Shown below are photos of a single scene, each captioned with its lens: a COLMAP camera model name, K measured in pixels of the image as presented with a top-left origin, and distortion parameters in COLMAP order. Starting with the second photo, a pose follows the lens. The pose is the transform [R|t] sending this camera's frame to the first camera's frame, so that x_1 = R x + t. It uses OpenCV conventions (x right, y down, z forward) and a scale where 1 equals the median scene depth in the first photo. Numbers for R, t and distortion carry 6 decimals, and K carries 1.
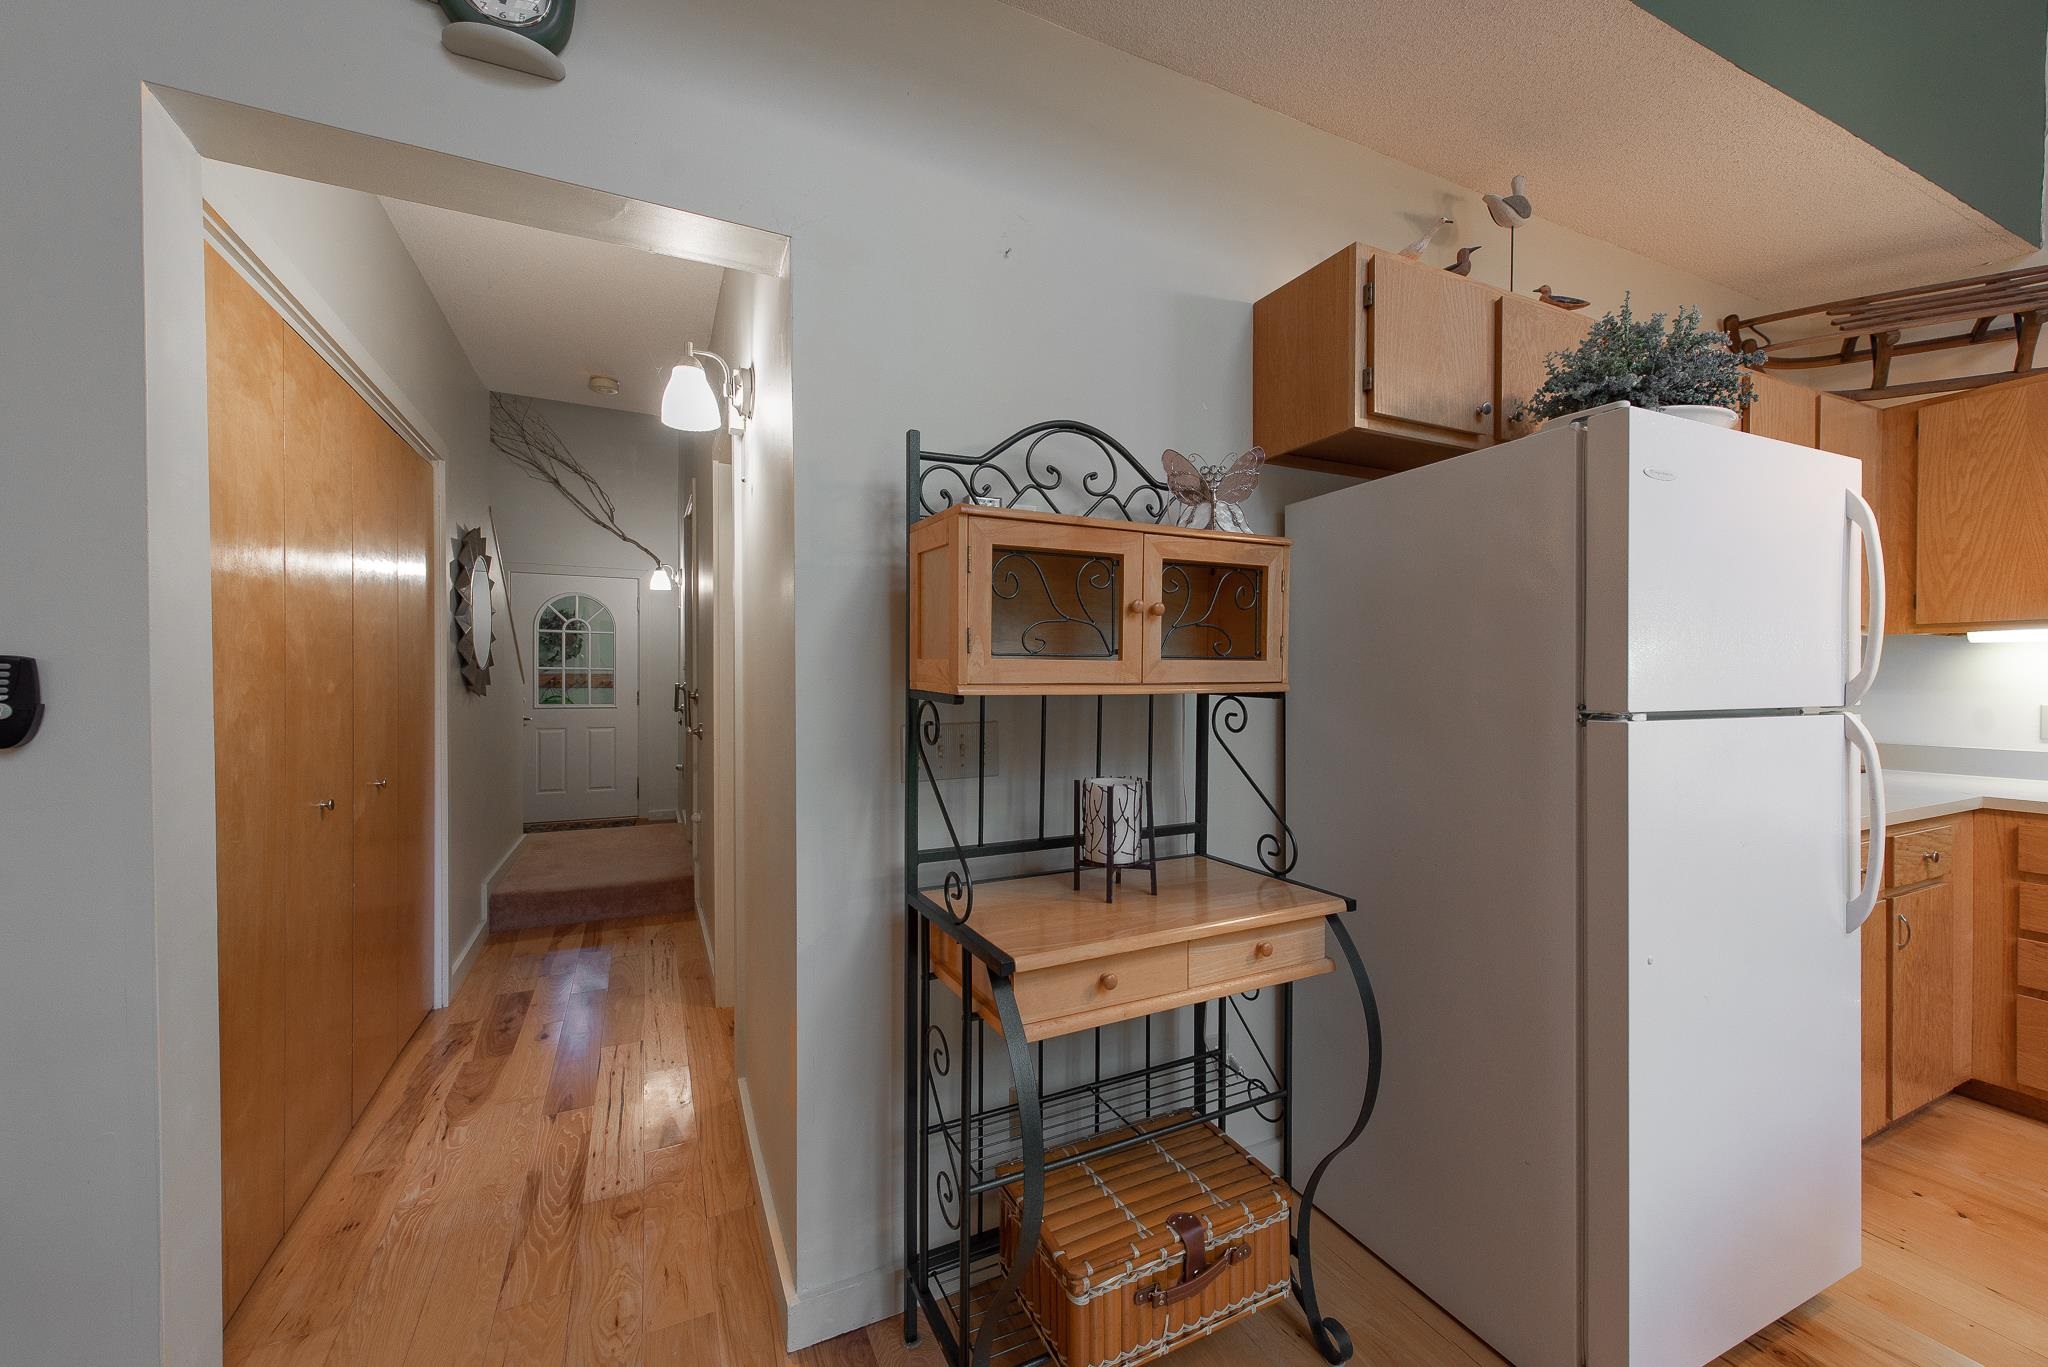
lens RADIAL K [[800.7, 0, 1028.4], [0, 800.7, 686.0], [0, 0, 1]] dist [0.001172, 0.000130]
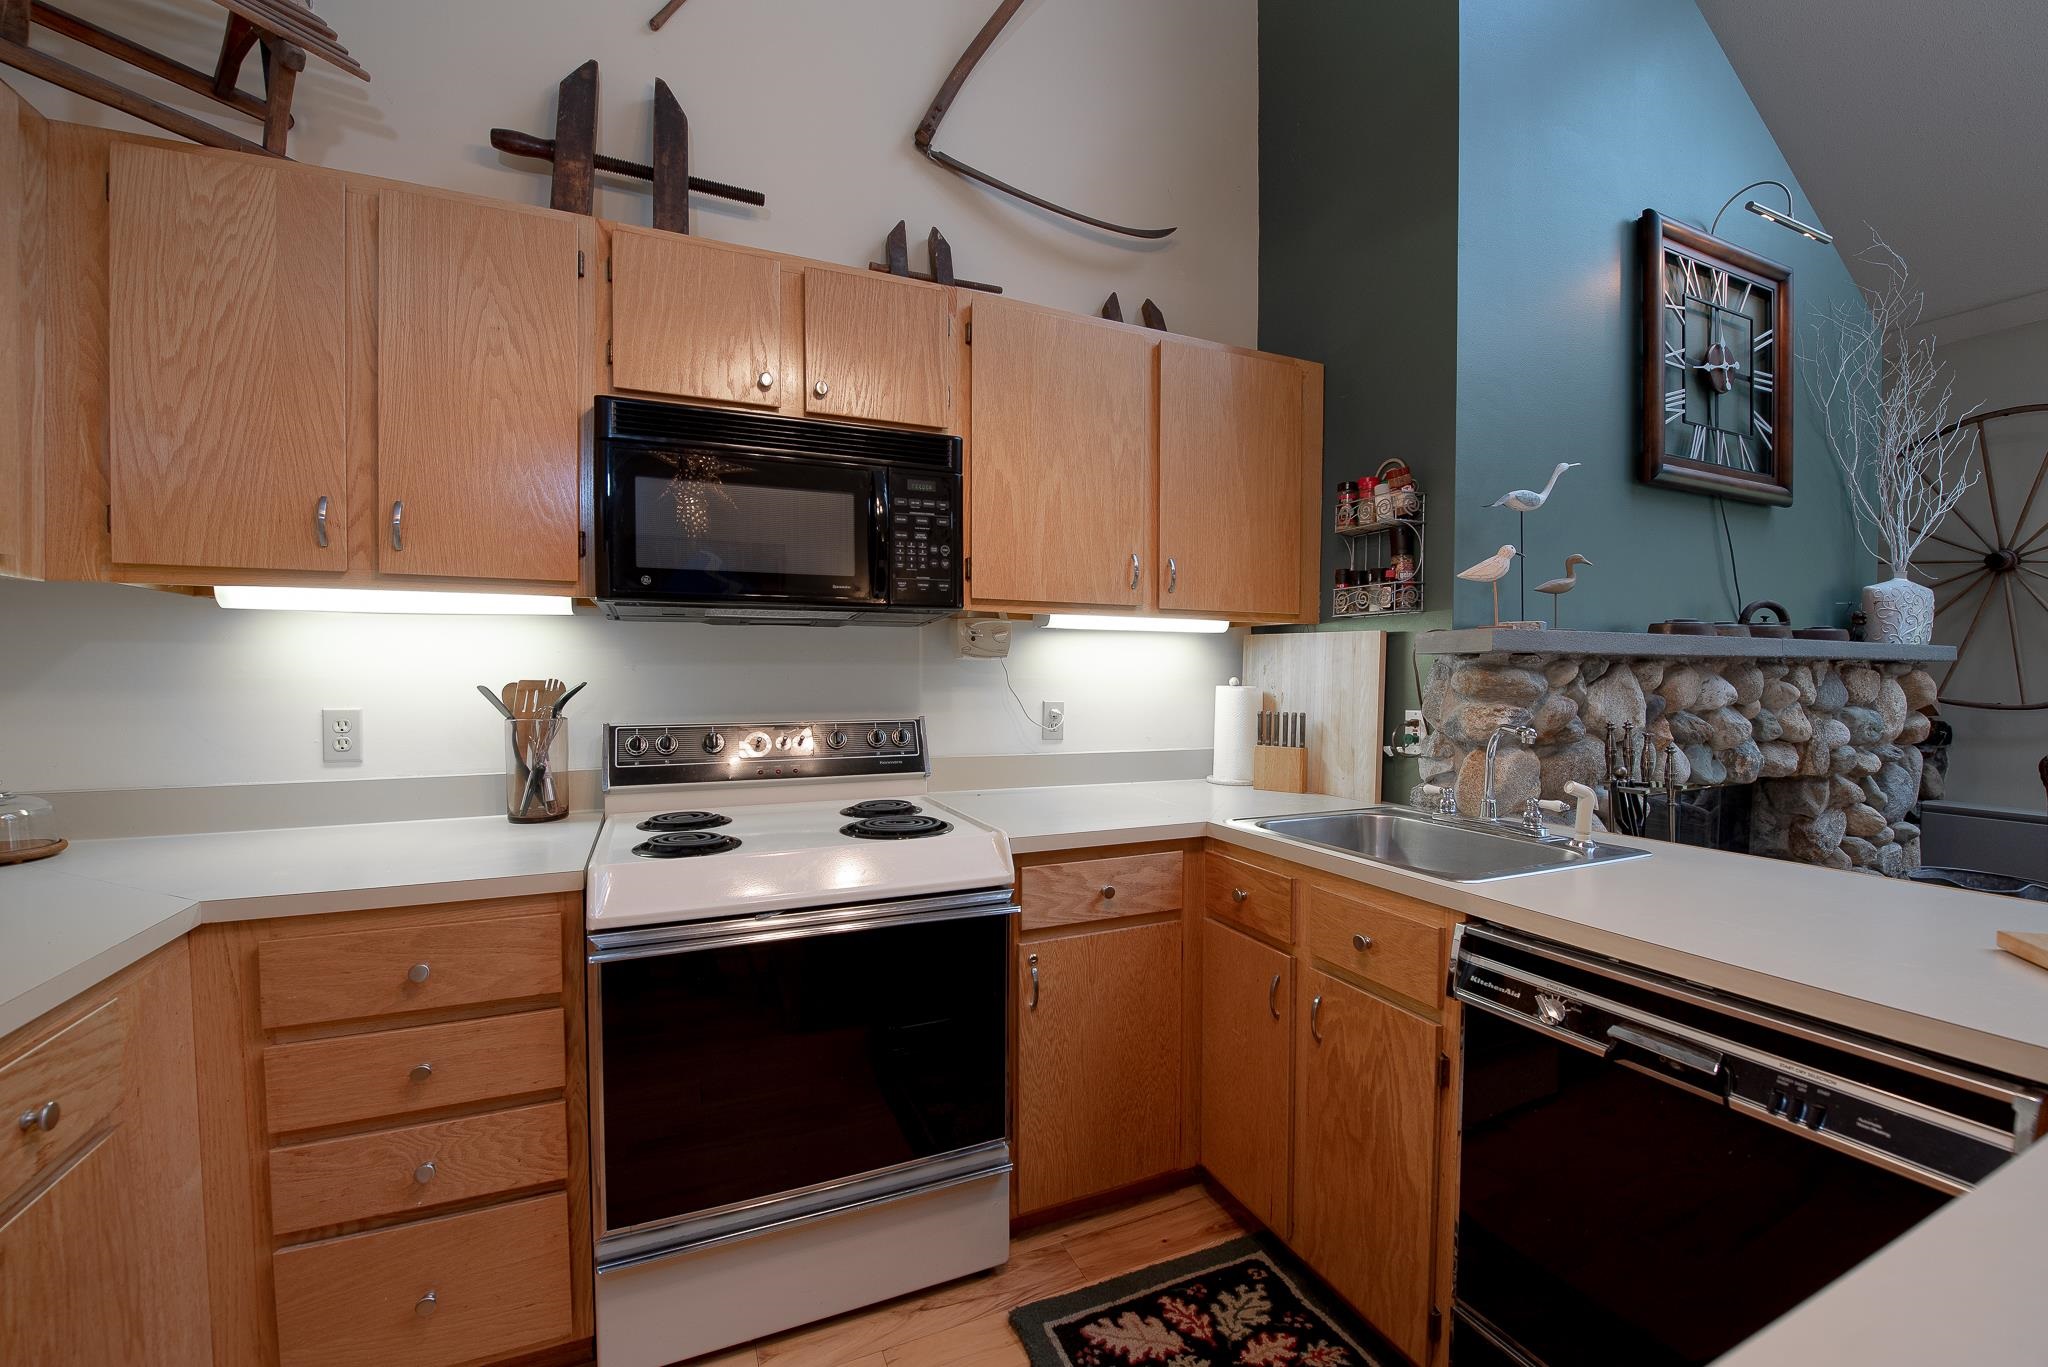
lens RADIAL K [[835.2, 0, 1016.9], [0, 835.2, 685.1], [0, 0, 1]] dist [-0.020739, -0.000494]
pose [[0.039025, -0.019963, 0.999039, 0.643246], [0.010823, 0.999750, 0.019555, -0.003534], [-0.999180, 0.010049, 0.039231, 0.426732]]
